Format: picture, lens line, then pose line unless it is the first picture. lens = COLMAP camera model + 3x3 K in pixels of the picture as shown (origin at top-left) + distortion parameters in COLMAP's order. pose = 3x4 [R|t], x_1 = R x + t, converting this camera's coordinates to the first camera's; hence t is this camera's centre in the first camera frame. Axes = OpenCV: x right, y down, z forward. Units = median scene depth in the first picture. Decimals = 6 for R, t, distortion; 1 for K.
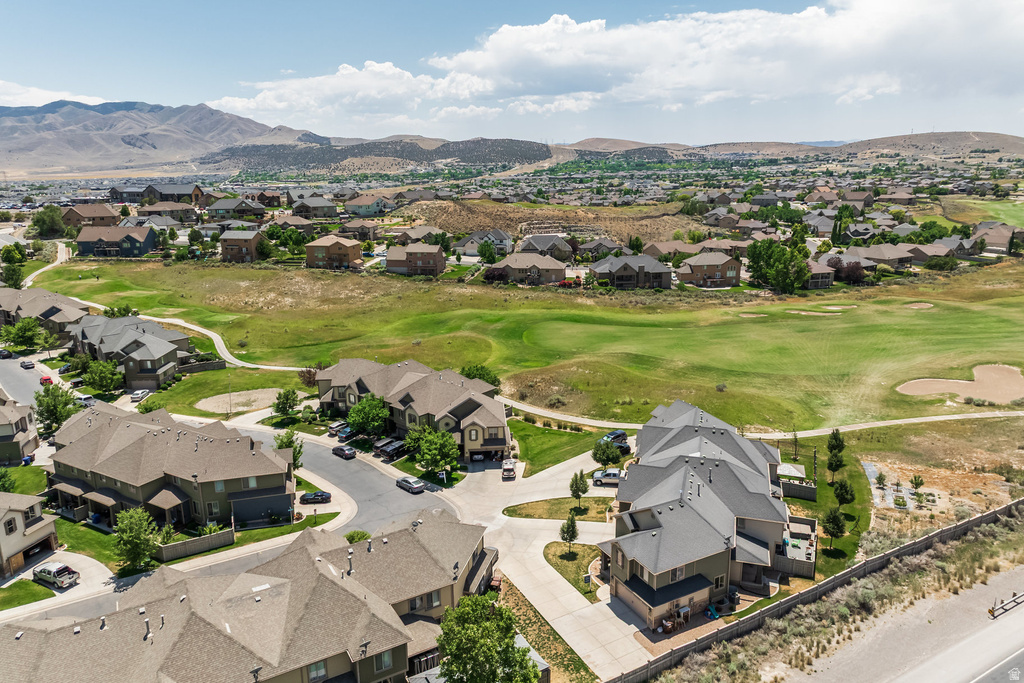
lens RADIAL K [[703.2, 0, 512.0], [0, 703.2, 341.5], [0, 0, 1]] dist [0.031314, -0.001346]
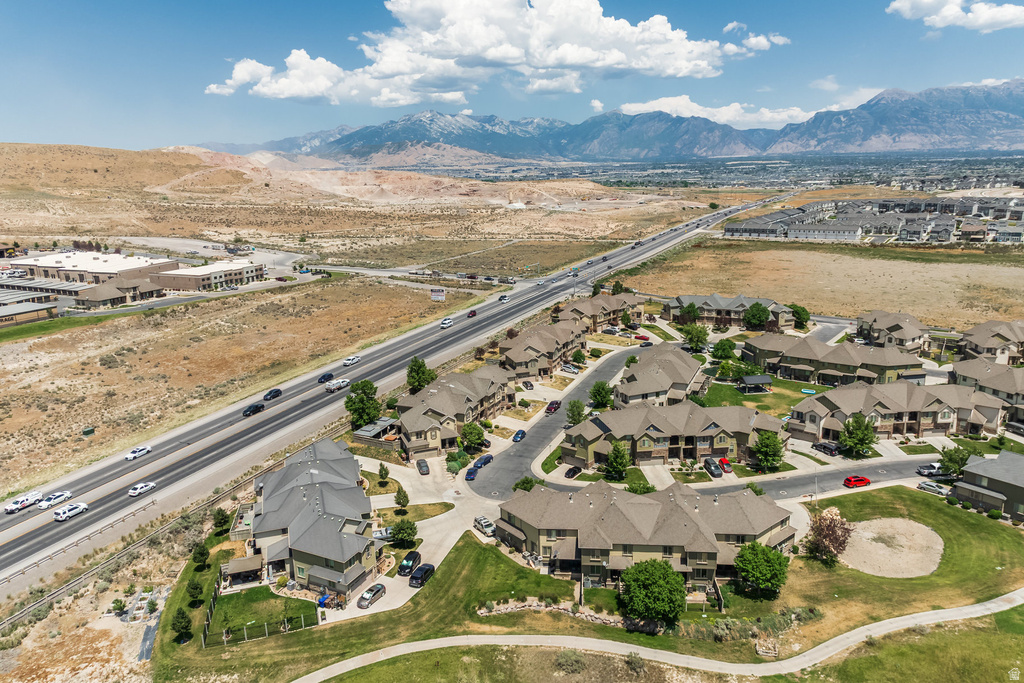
lens RADIAL K [[699.9, 0, 513.9], [0, 699.9, 341.1], [0, 0, 1]] dist [0.031137, 0.000147]
pose [[-0.808500, 0.179646, -0.560406, 0.256111], [-0.111141, 0.888522, 0.445171, -0.283933], [0.577906, 0.422205, -0.698404, 0.797374]]
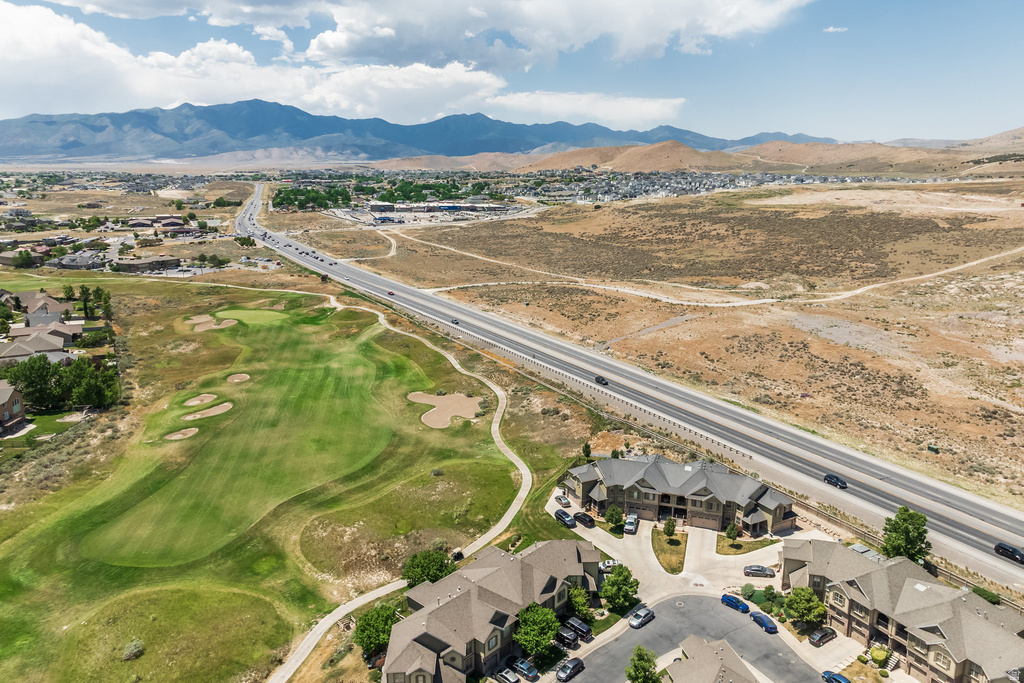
lens RADIAL K [[704.2, 0, 515.9], [0, 704.2, 357.5], [0, 0, 1]] dist [0.036963, 0.003277]
pose [[0.012683, -0.242781, 0.969998, -0.530108], [0.247955, 0.940541, 0.232166, -0.234720], [-0.968689, 0.237571, 0.072128, 0.461724]]
